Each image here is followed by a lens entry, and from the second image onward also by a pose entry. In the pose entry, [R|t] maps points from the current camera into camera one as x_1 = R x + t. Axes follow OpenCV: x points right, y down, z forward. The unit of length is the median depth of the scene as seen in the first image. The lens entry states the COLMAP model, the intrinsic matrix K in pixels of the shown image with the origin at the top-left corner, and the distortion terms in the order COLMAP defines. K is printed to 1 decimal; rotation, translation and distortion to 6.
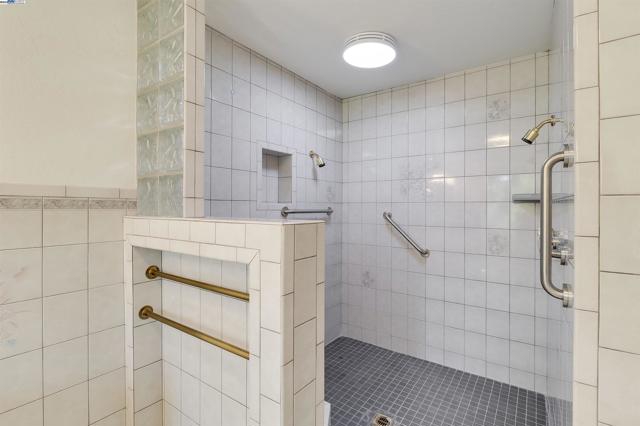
lens RADIAL K [[300.3, 0, 319.9], [0, 300.3, 208.3], [0, 0, 1]] dist [-0.001187, -0.000362]
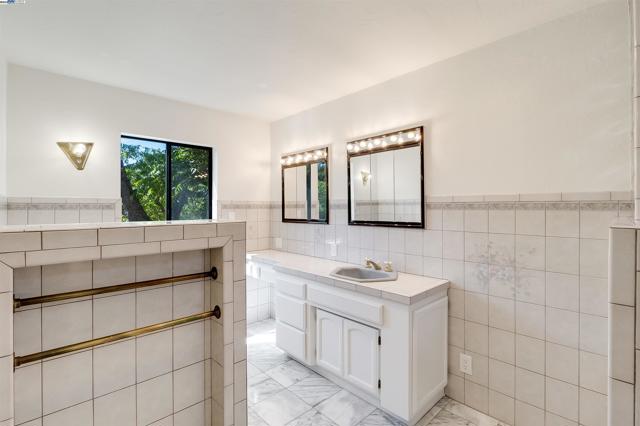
lens RADIAL K [[297.0, 0, 319.4], [0, 297.0, 209.6], [0, 0, 1]] dist [-0.000707, -0.001056]
pose [[-0.189925, 0.003471, -0.981792, 0.695342], [-0.003089, 0.999987, 0.004132, -0.002020], [0.981794, 0.003817, -0.189912, 0.205321]]
